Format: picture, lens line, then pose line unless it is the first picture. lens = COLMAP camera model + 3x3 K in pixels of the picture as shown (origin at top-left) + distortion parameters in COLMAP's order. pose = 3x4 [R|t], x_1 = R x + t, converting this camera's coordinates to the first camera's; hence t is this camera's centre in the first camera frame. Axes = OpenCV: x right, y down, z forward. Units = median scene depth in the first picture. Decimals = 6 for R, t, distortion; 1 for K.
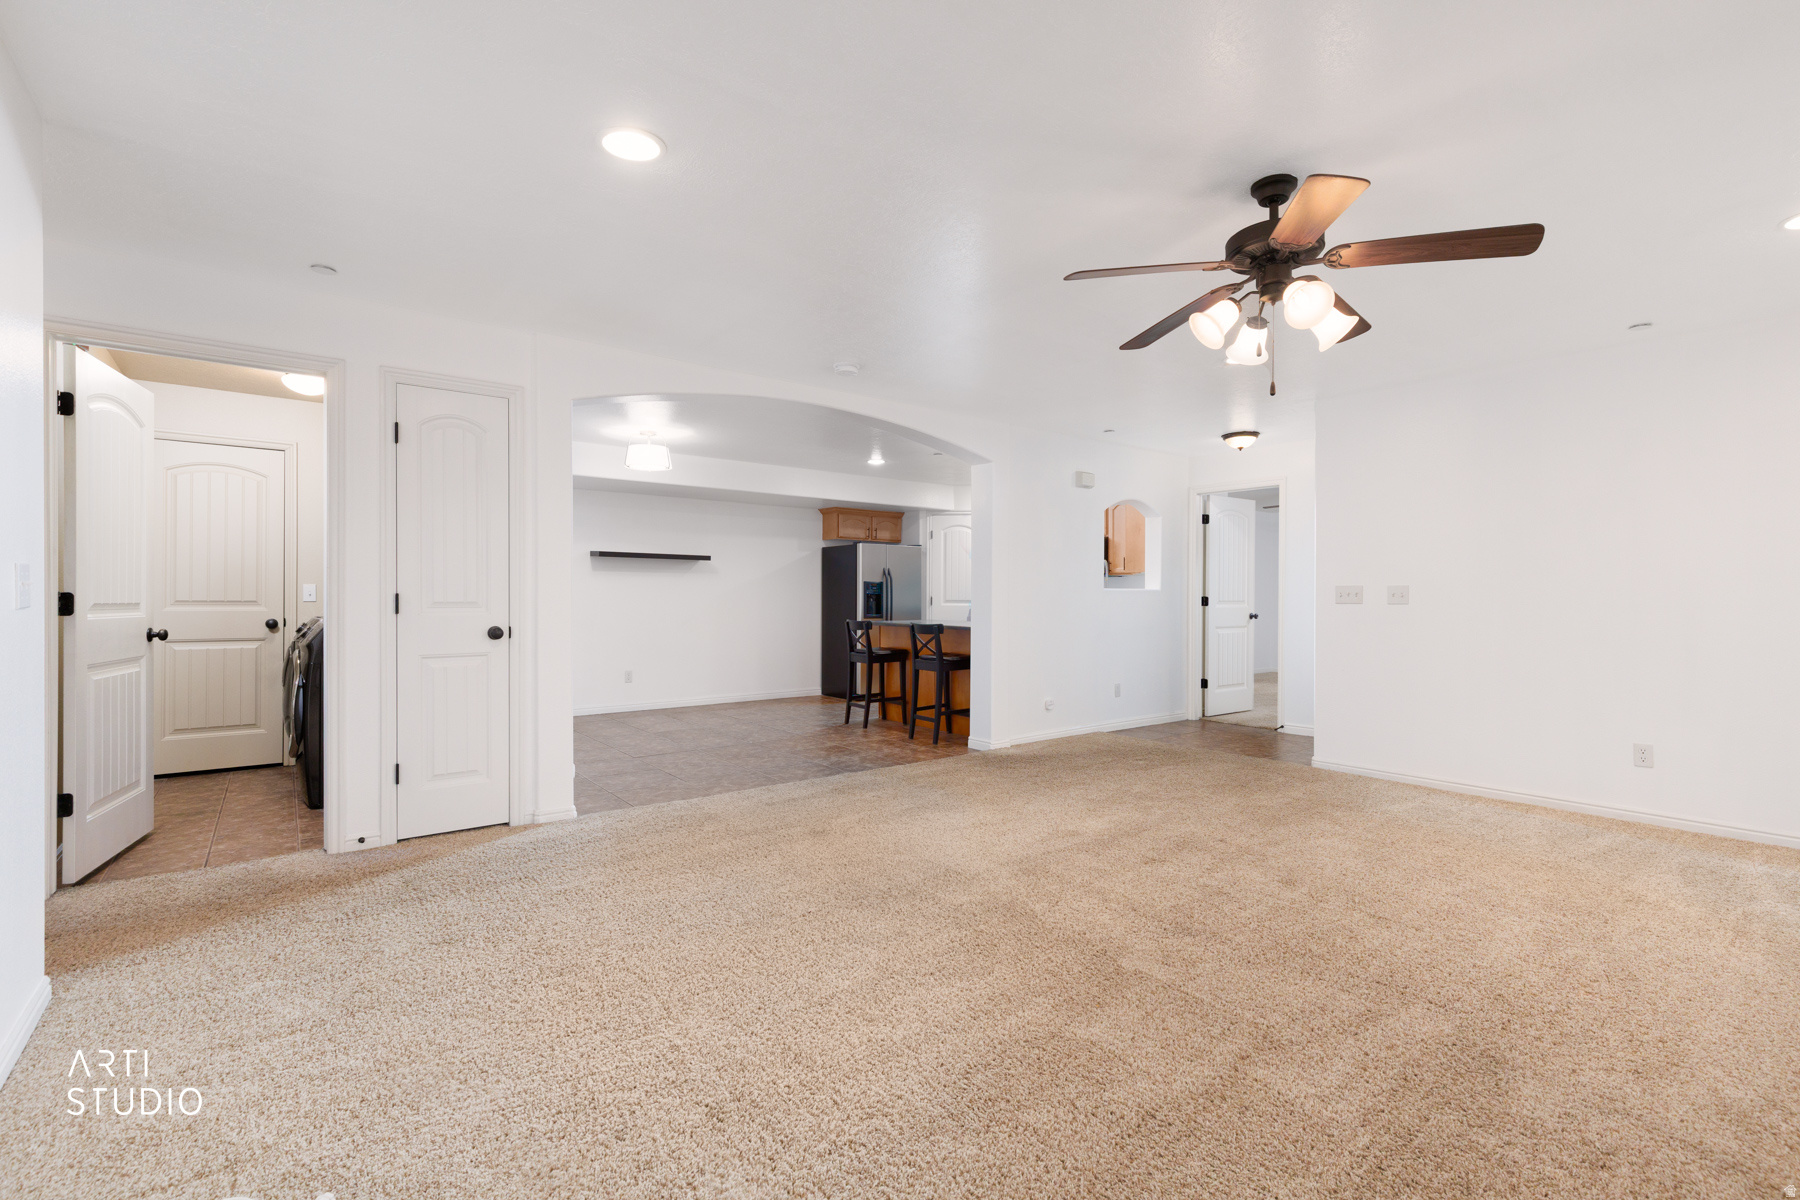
lens RADIAL K [[804.6, 0, 905.2], [0, 804.6, 599.2], [0, 0, 1]] dist [0.004457, 0.000678]
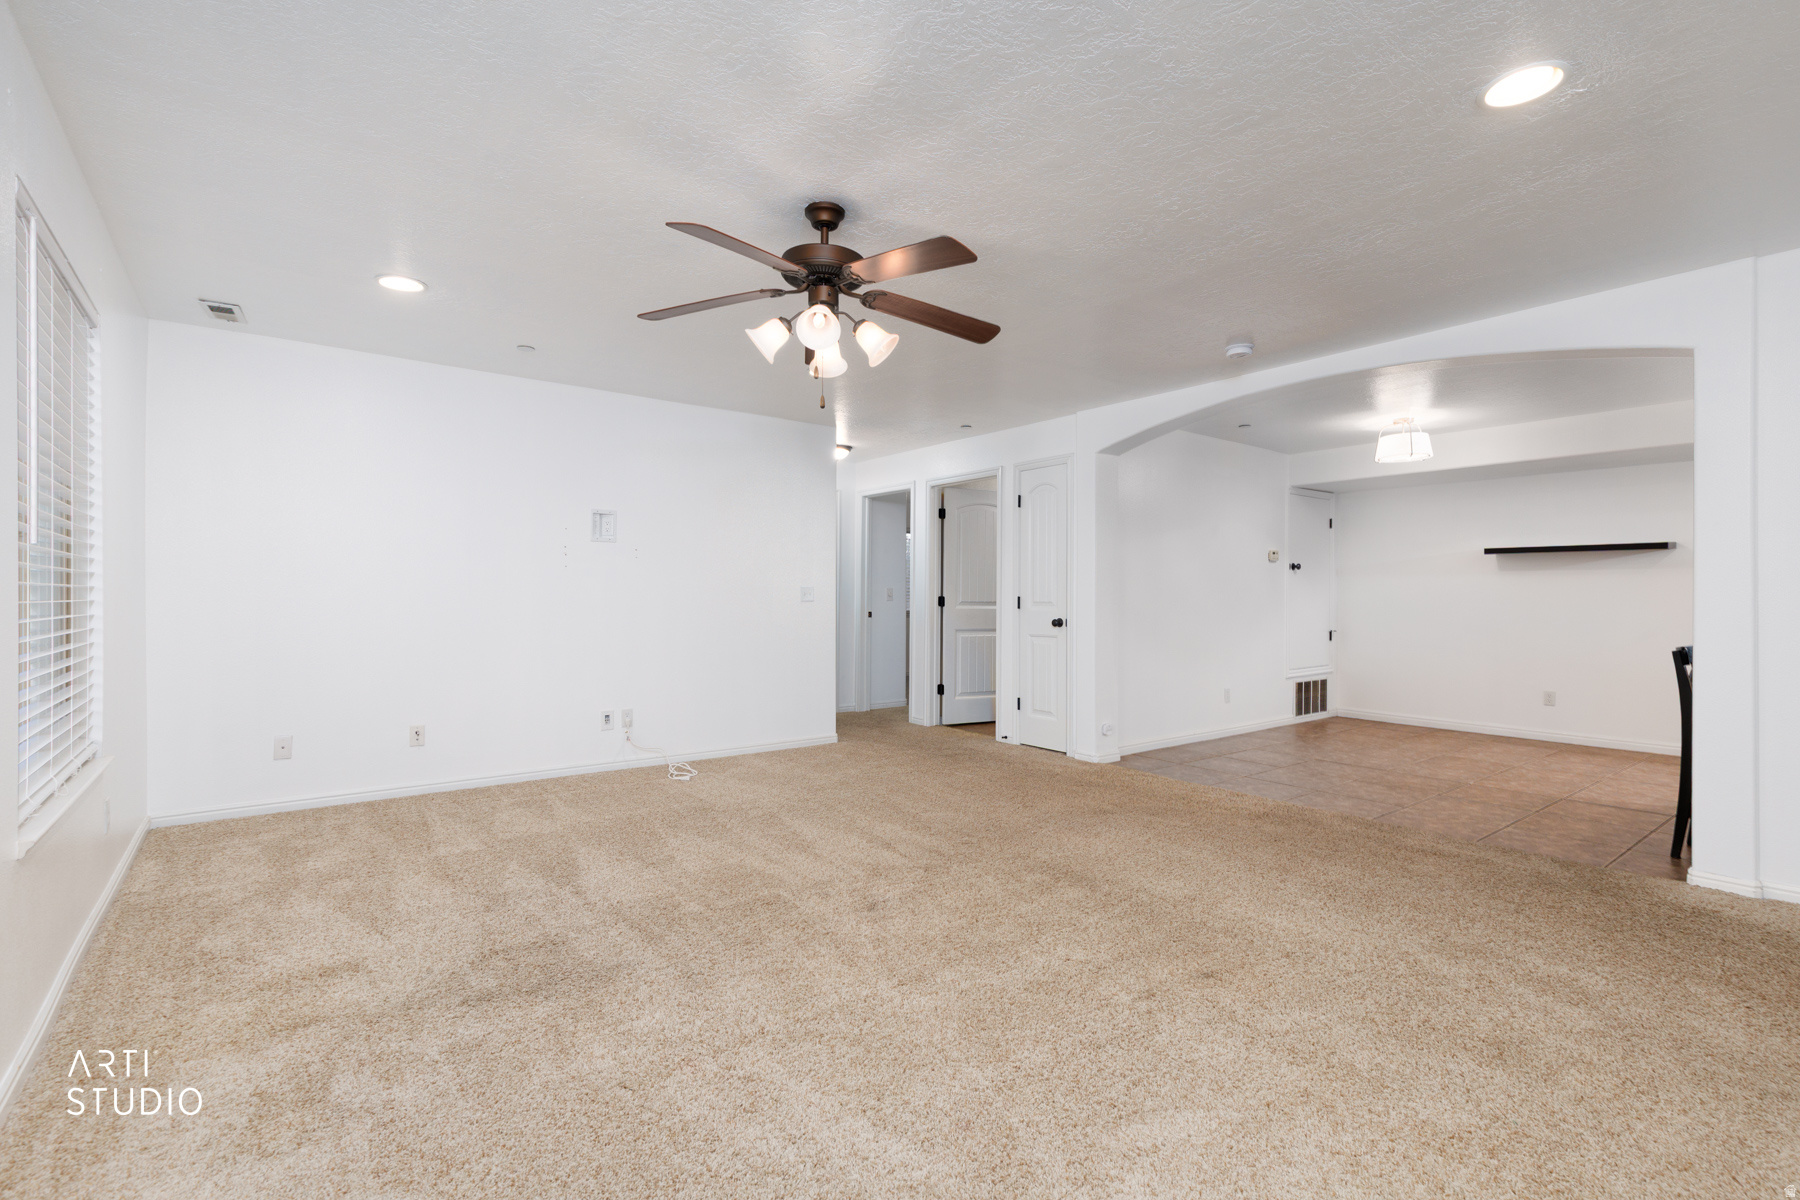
lens RADIAL K [[804.6, 0, 905.2], [0, 804.6, 599.2], [0, 0, 1]] dist [0.004457, 0.000678]
pose [[-0.003494, -0.000014, -0.999994, 0.425311], [-0.007307, 0.999973, 0.000011, 0.000162], [0.999967, 0.007307, -0.003494, 0.310651]]
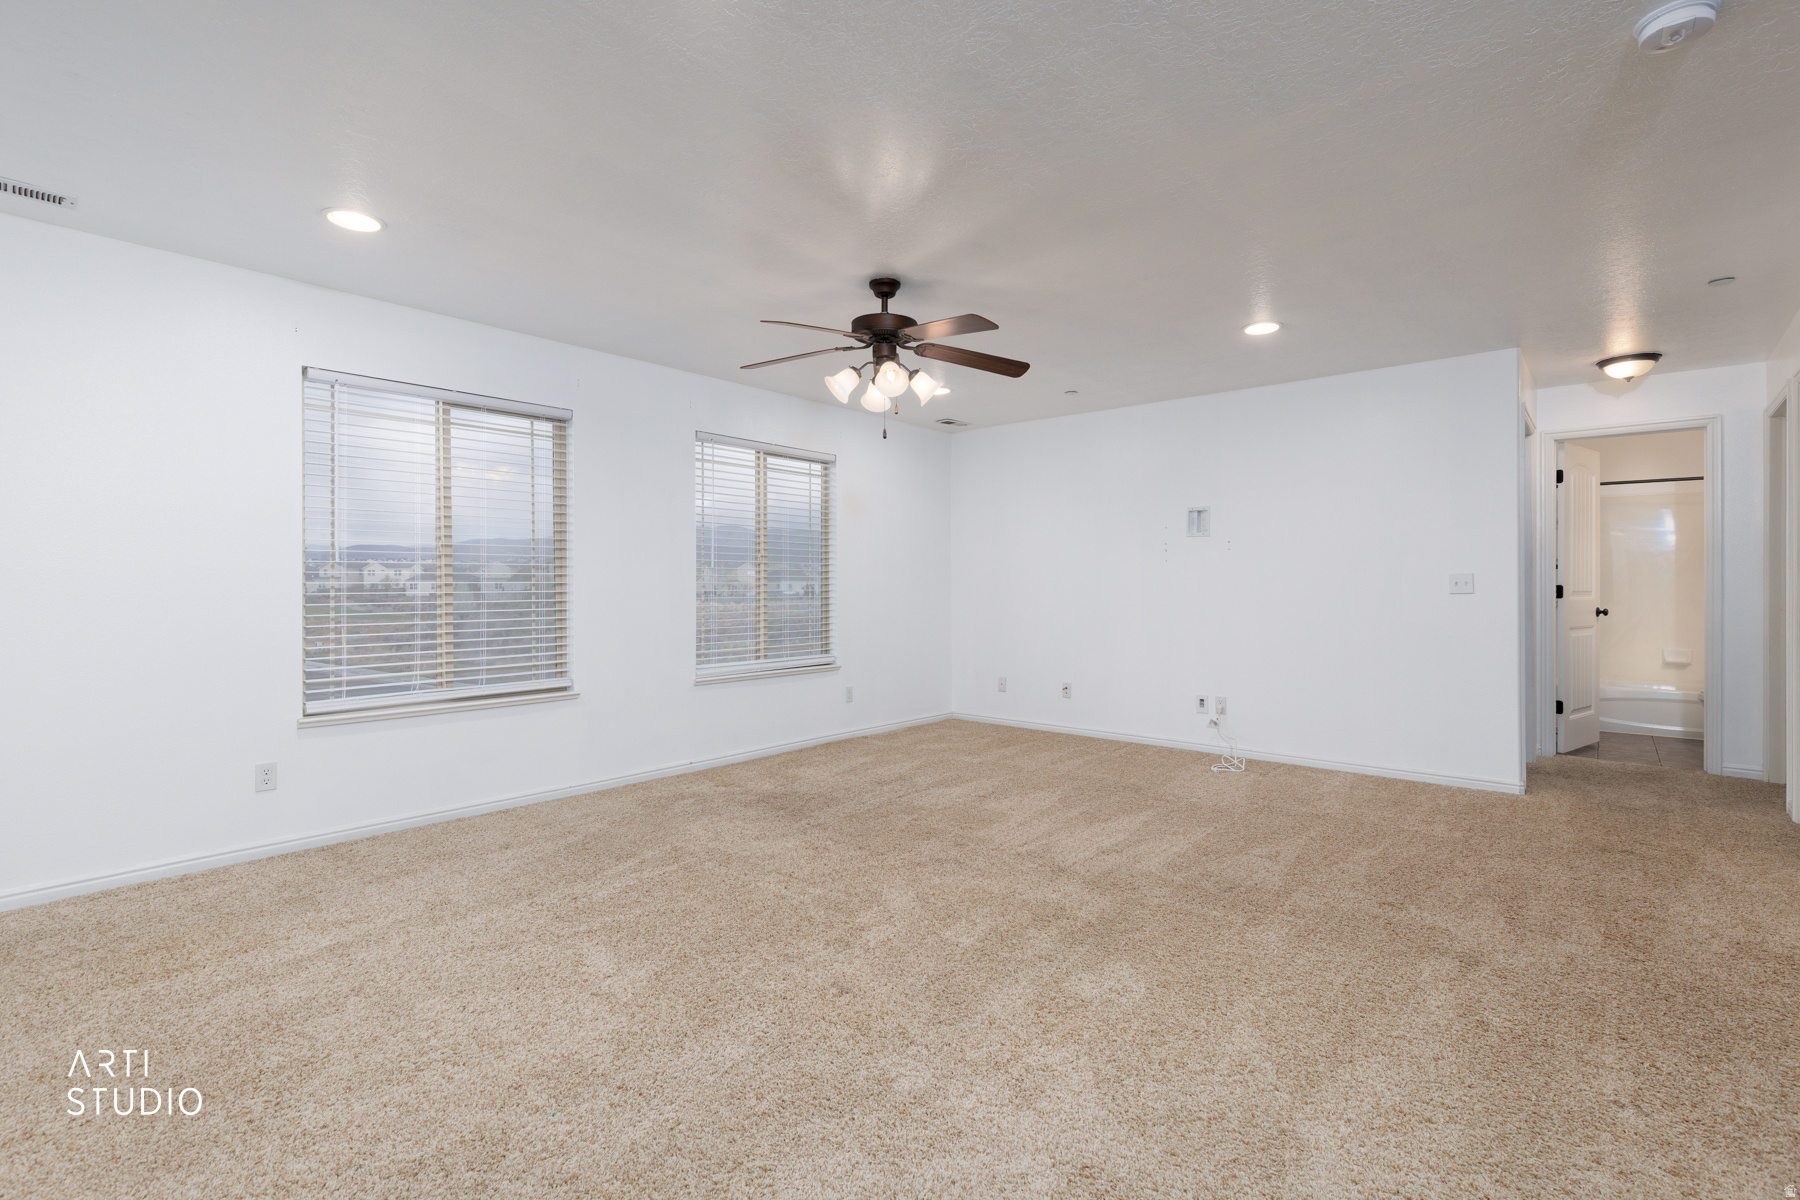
lens RADIAL K [[835.3, 0, 896.6], [0, 835.3, 583.4], [0, 0, 1]] dist [0.012737, -0.000201]
pose [[-0.984154, -0.005191, -0.177238, 0.191883], [-0.005423, 0.999985, 0.000823, -0.003084], [0.177231, 0.001771, -0.984168, 0.690343]]
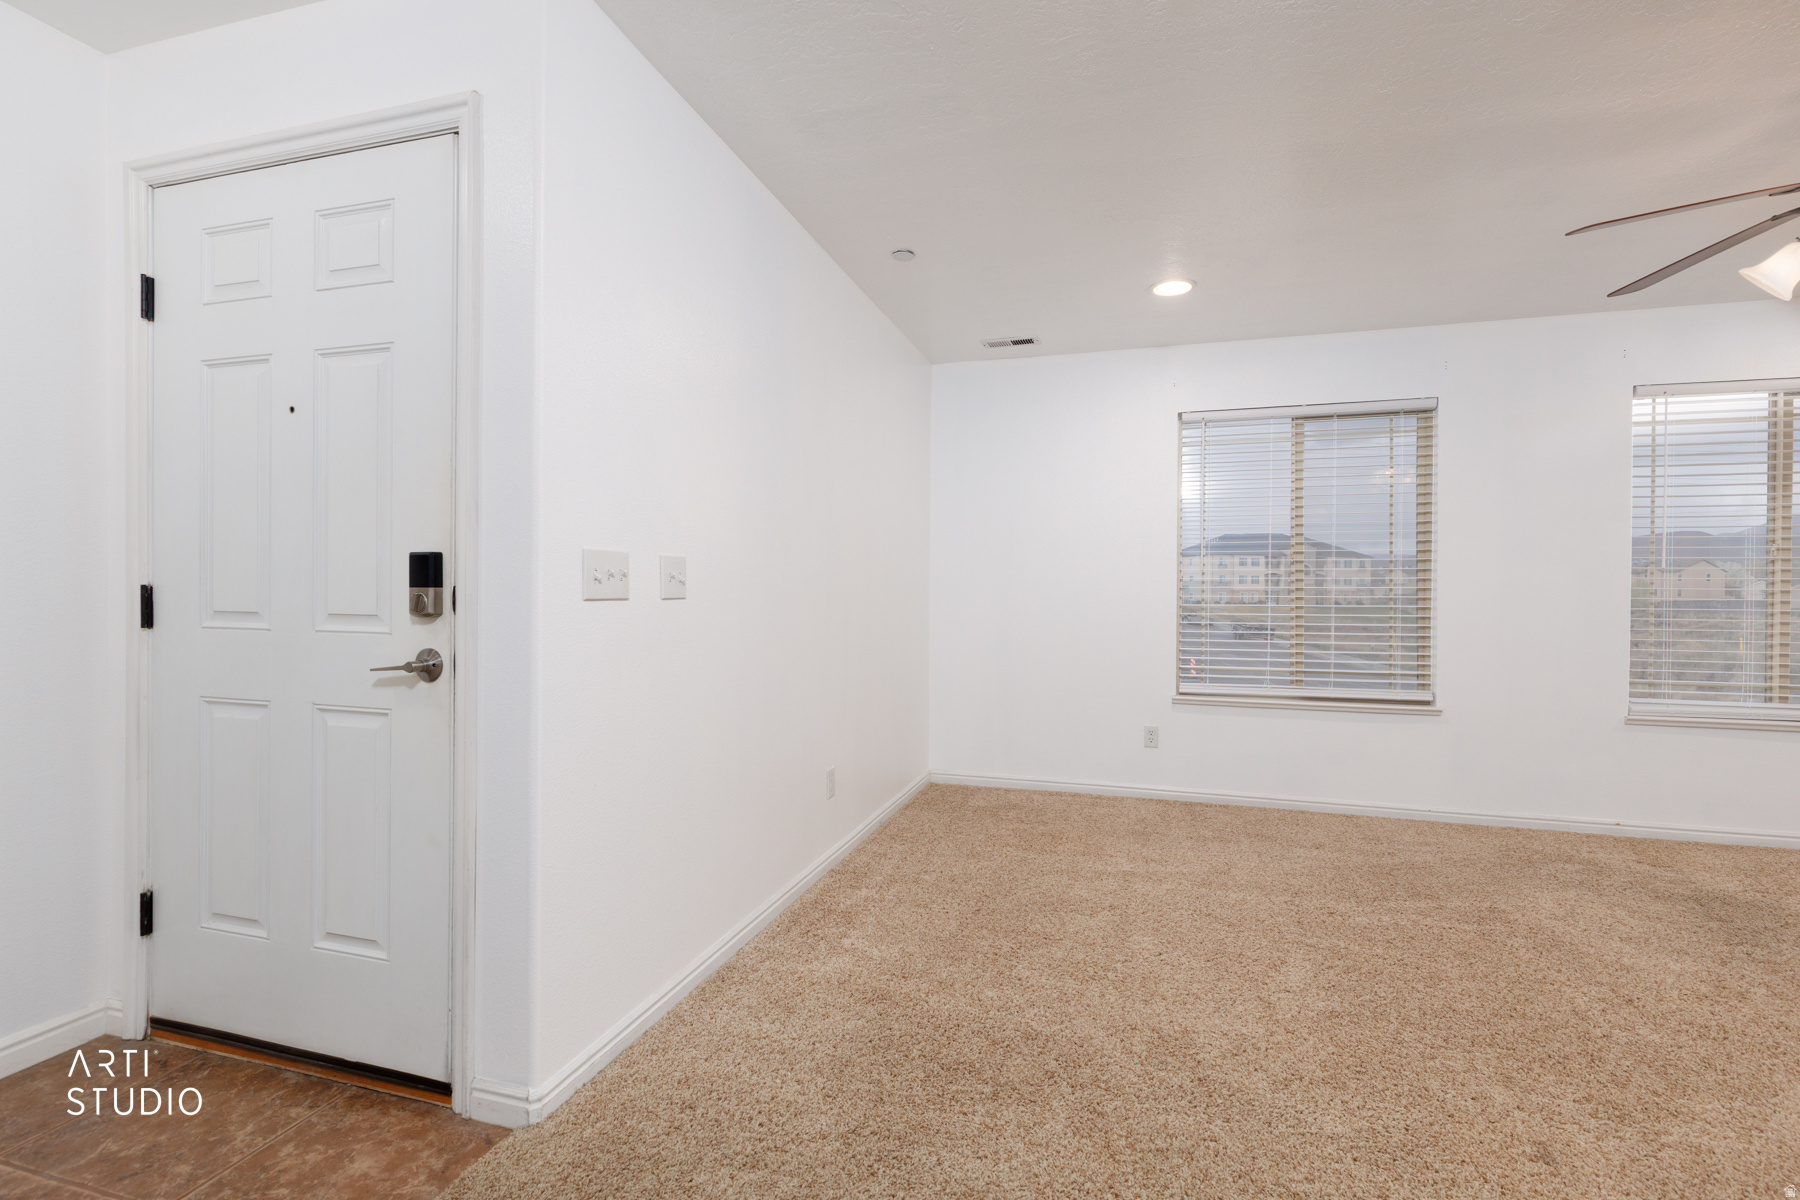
lens RADIAL K [[804.6, 0, 905.2], [0, 804.6, 599.2], [0, 0, 1]] dist [0.004457, 0.000678]
pose [[-0.564773, -0.019902, 0.825006, 0.097192], [-0.005233, 0.999775, 0.020536, -0.003250], [-0.825229, 0.007281, -0.564751, 0.649712]]
